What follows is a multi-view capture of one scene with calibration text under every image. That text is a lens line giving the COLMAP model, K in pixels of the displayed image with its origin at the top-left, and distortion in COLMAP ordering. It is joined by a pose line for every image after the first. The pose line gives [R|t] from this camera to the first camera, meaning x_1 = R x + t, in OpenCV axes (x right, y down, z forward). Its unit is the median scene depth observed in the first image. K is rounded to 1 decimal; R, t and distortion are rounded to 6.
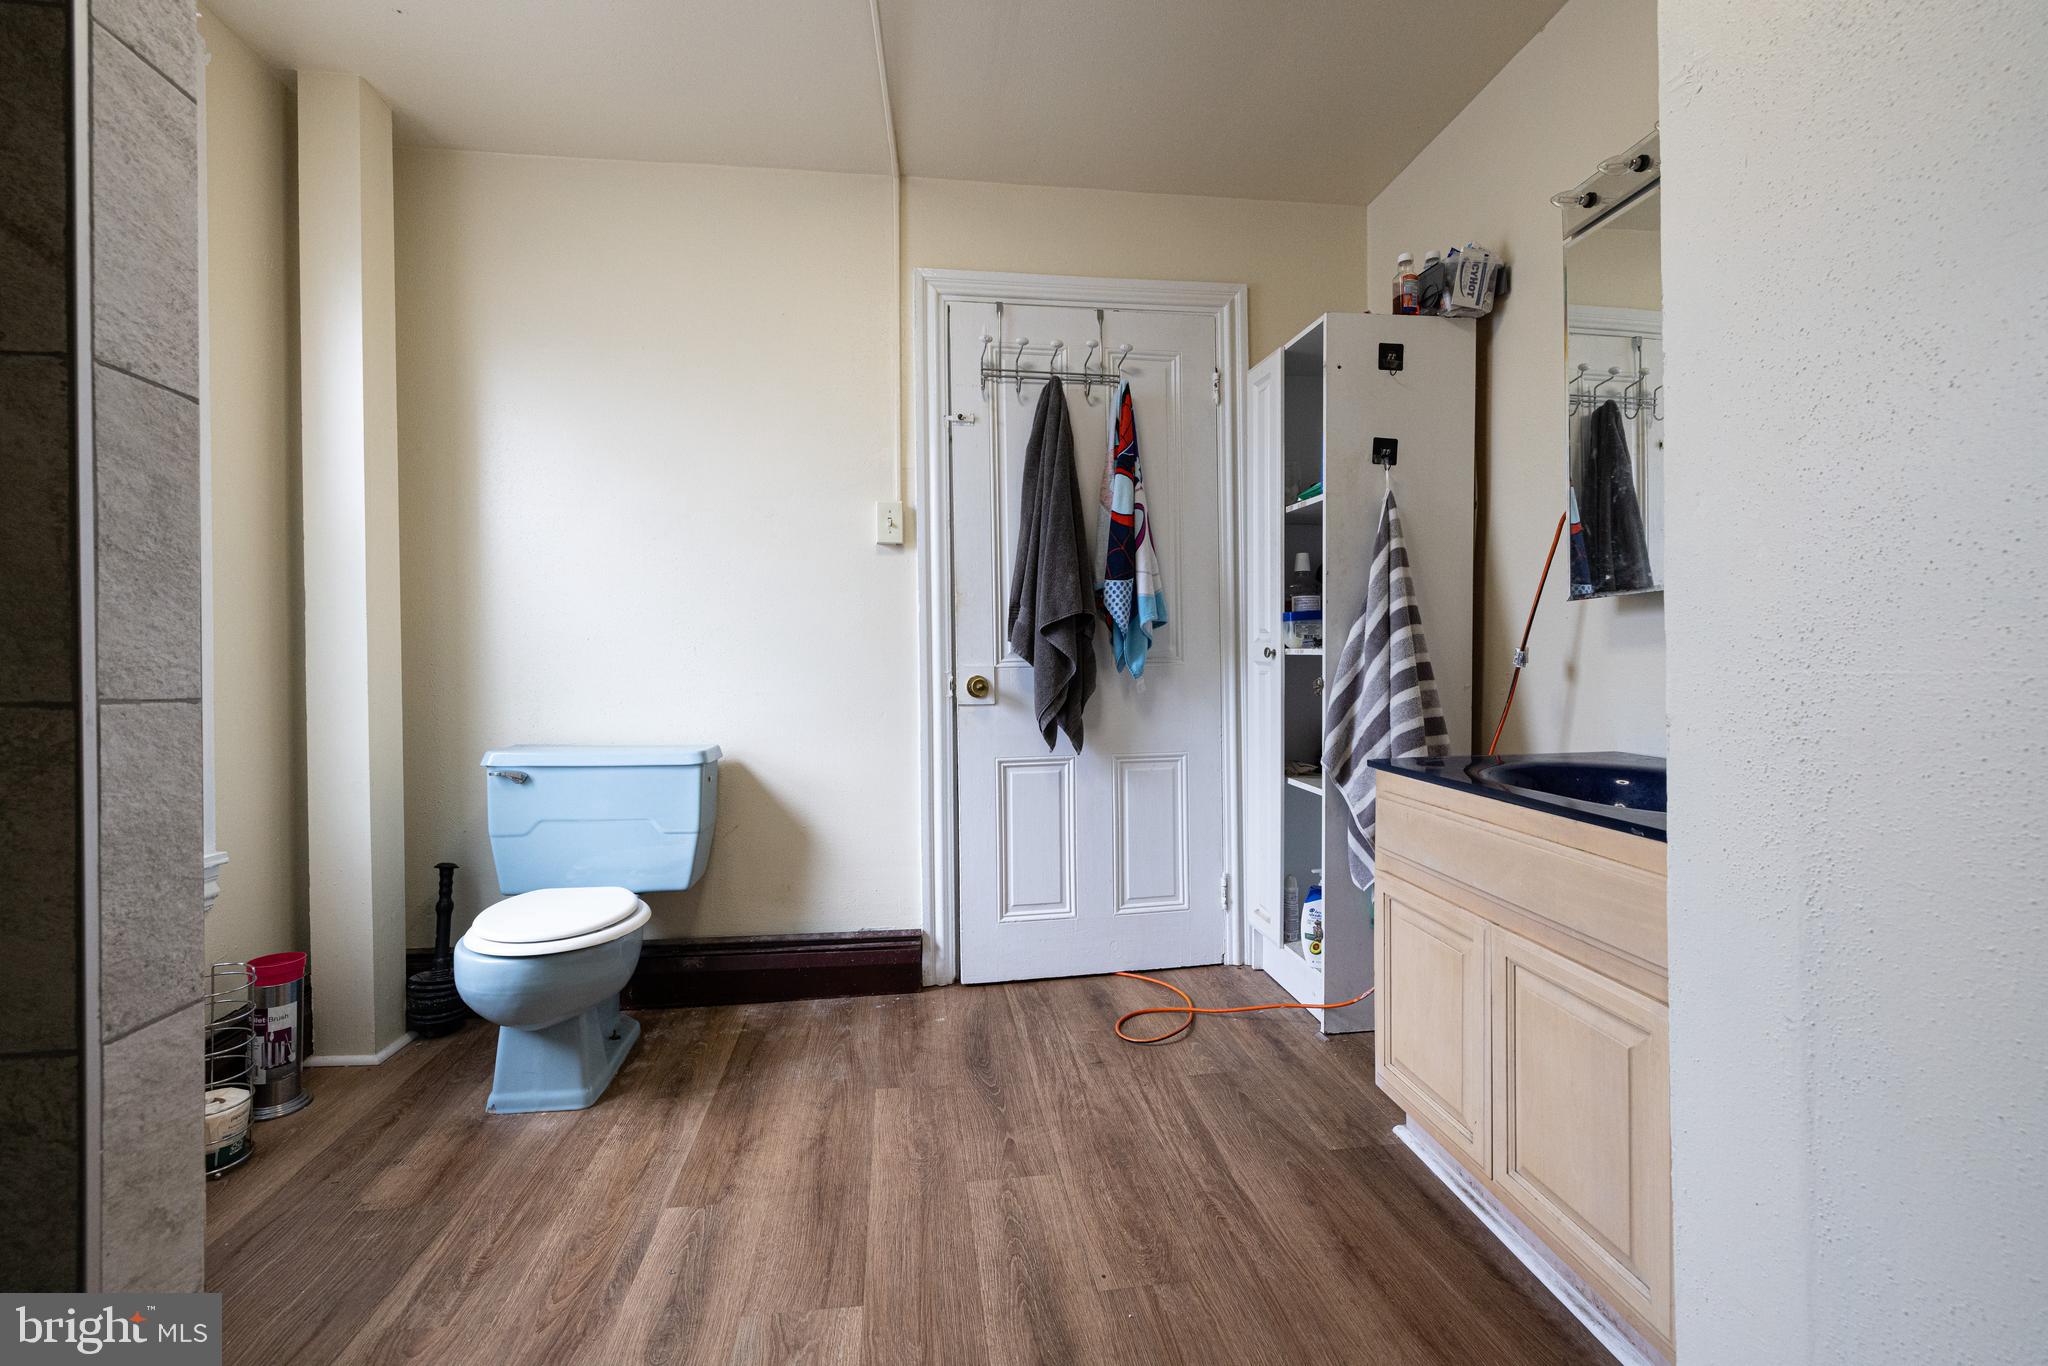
lens RADIAL K [[857.2, 0, 1027.9], [0, 857.2, 675.1], [0, 0, 1]] dist [0.000645, -0.000235]
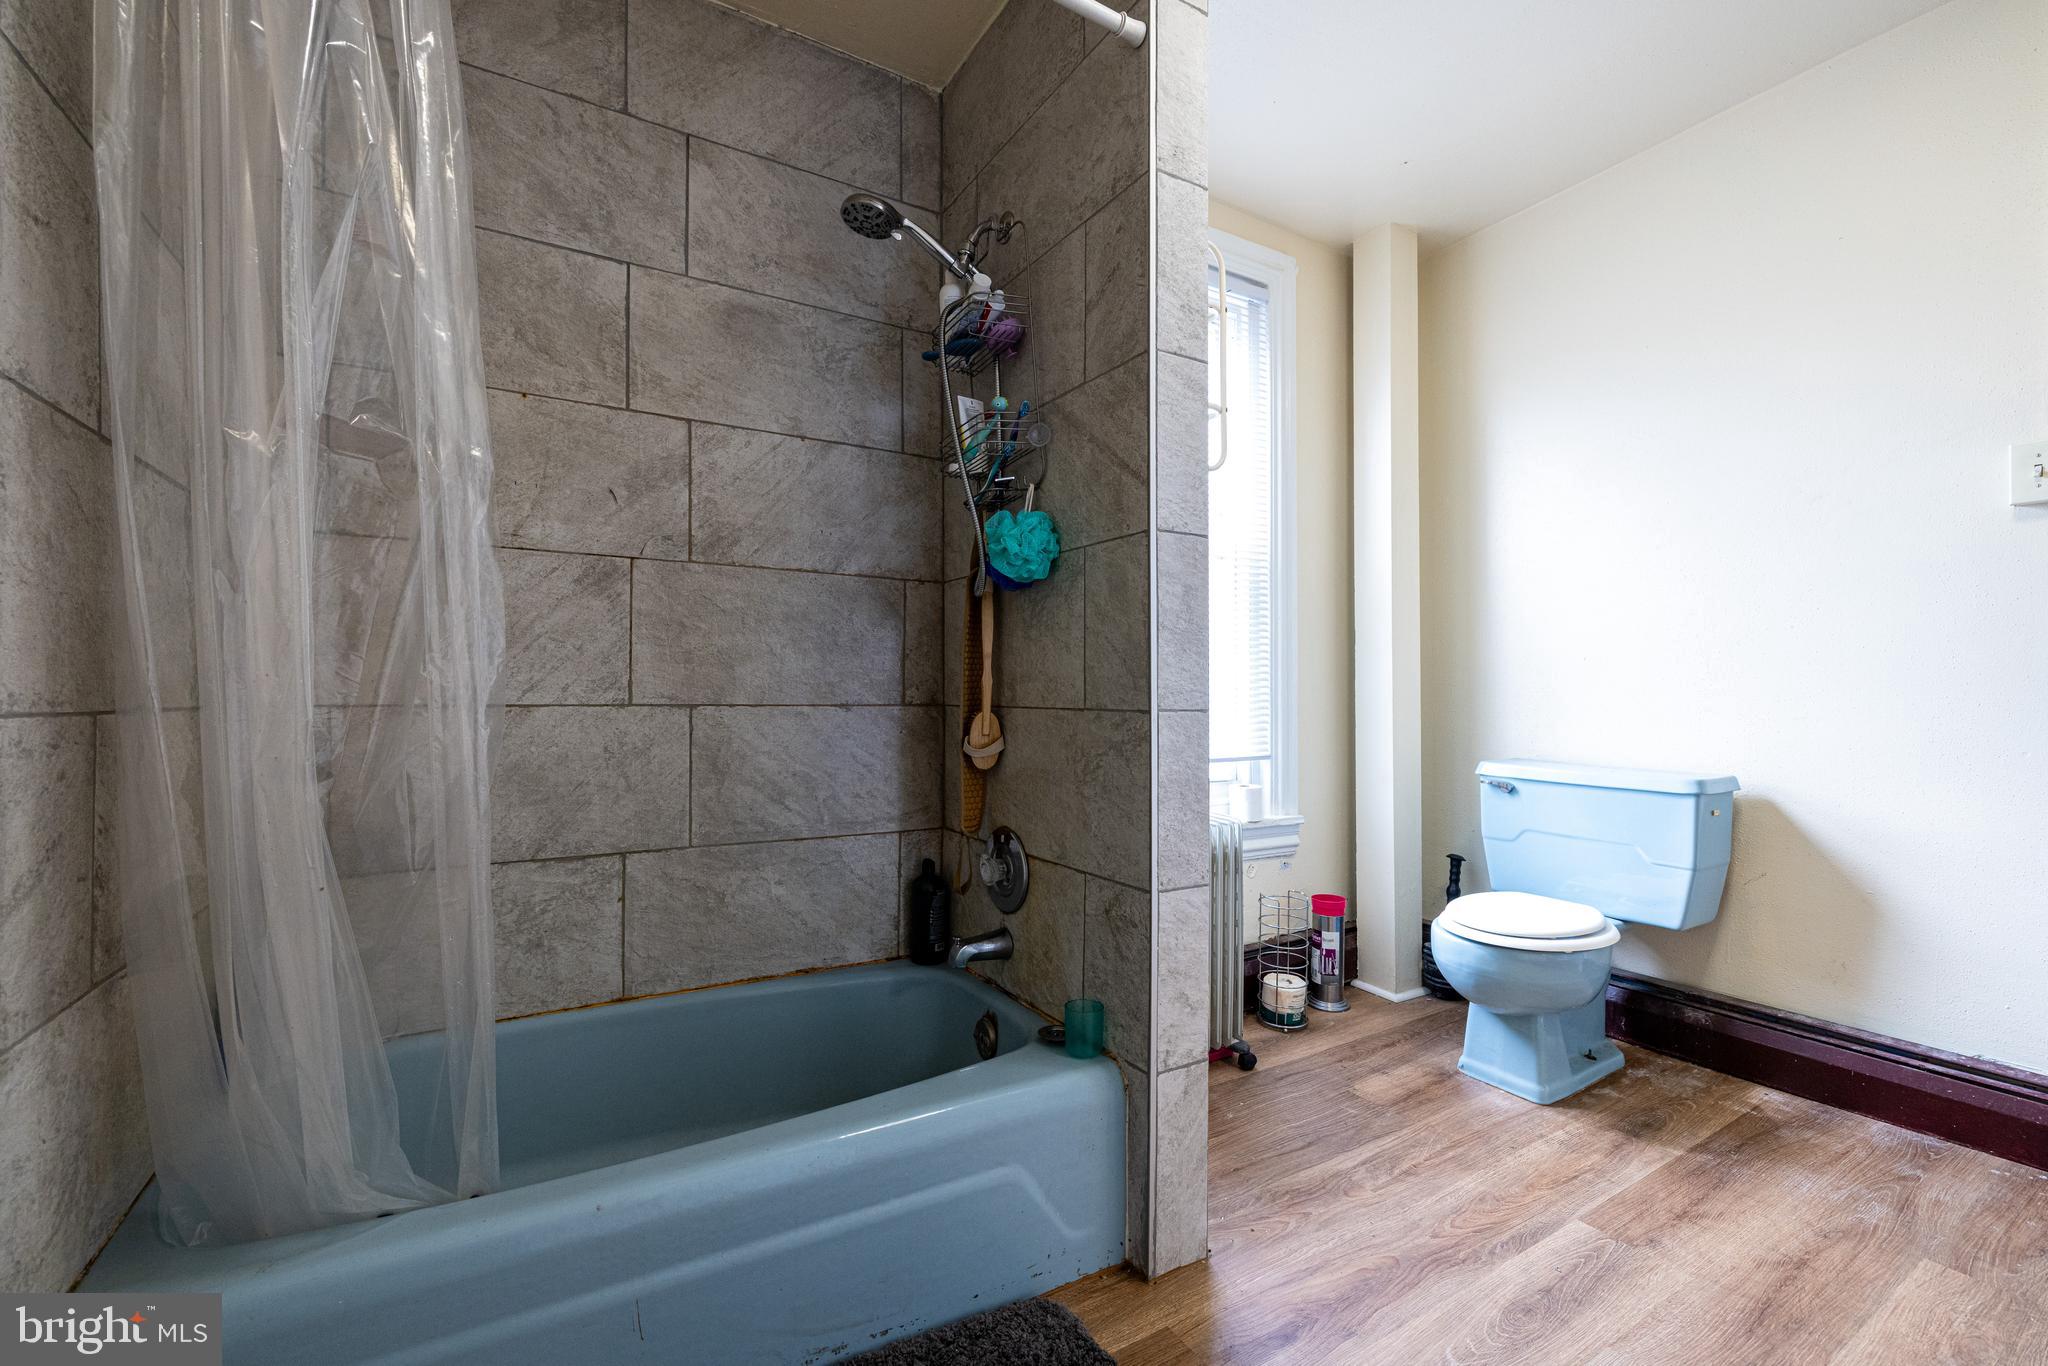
lens RADIAL K [[857.2, 0, 1014.8], [0, 857.2, 693.9], [0, 0, 1]] dist [0.000645, -0.000235]
pose [[0.388929, 0.005007, -0.921254, 0.206318], [-0.002396, 0.999987, 0.004424, -0.004965], [0.921264, 0.000487, 0.388936, -0.010442]]
